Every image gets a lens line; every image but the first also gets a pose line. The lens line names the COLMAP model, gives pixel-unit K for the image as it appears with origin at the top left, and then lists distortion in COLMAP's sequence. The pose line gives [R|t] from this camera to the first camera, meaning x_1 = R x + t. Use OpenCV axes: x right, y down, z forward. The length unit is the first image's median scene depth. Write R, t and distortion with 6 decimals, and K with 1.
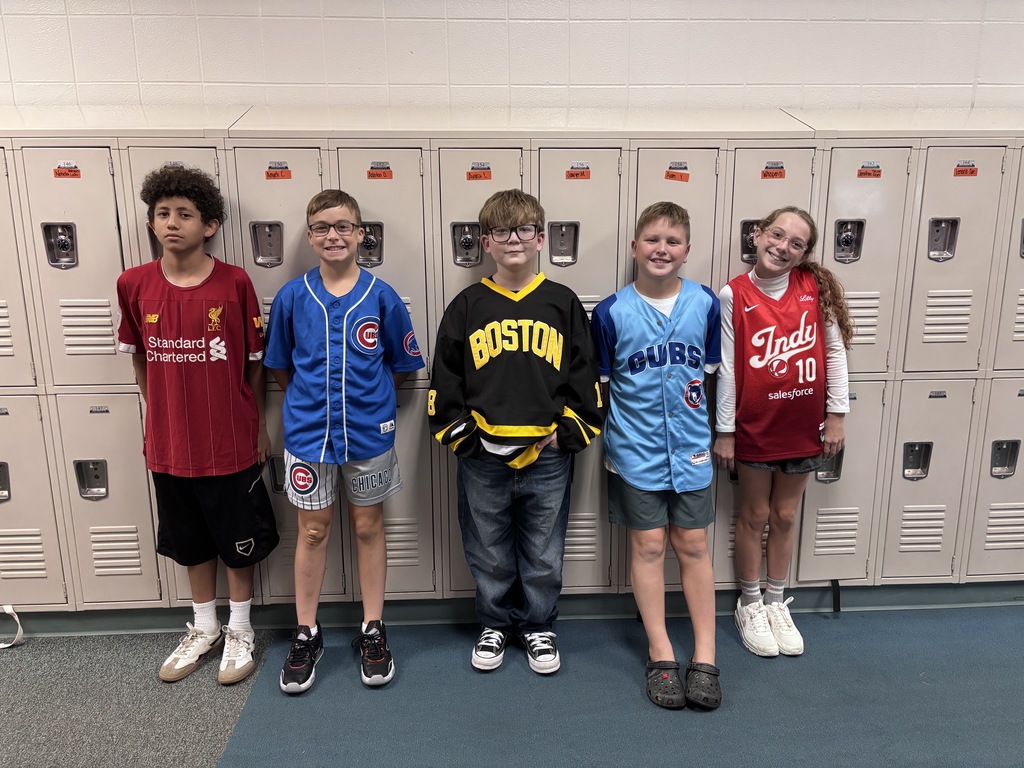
lens RADIAL K [[776.1, 0, 512.2], [0, 776.1, 362.2], [0, 0, 1]] dist [0.027187, 0.005098]
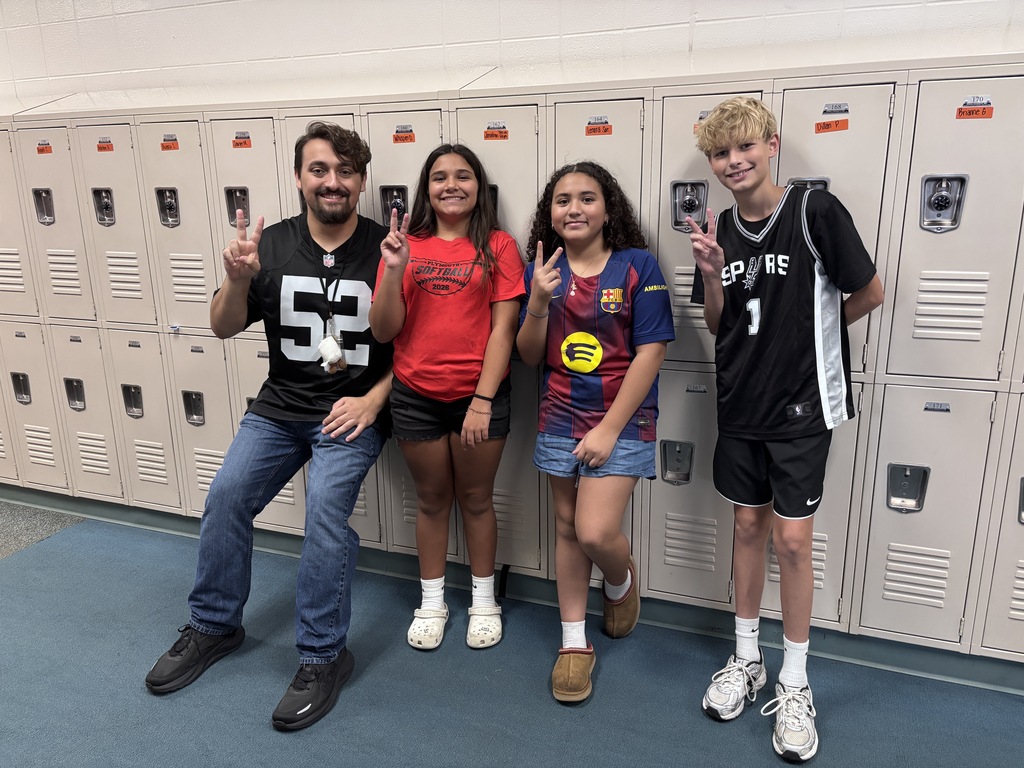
lens RADIAL K [[844.2, 0, 445.5], [0, 844.2, 387.0], [0, 0, 1]] dist [0.050308, 0.001221]
pose [[0.893083, 0.098176, -0.439049, 0.395426], [-0.071984, 0.994509, 0.075958, -0.006171], [0.444096, -0.036232, 0.895246, 0.023403]]
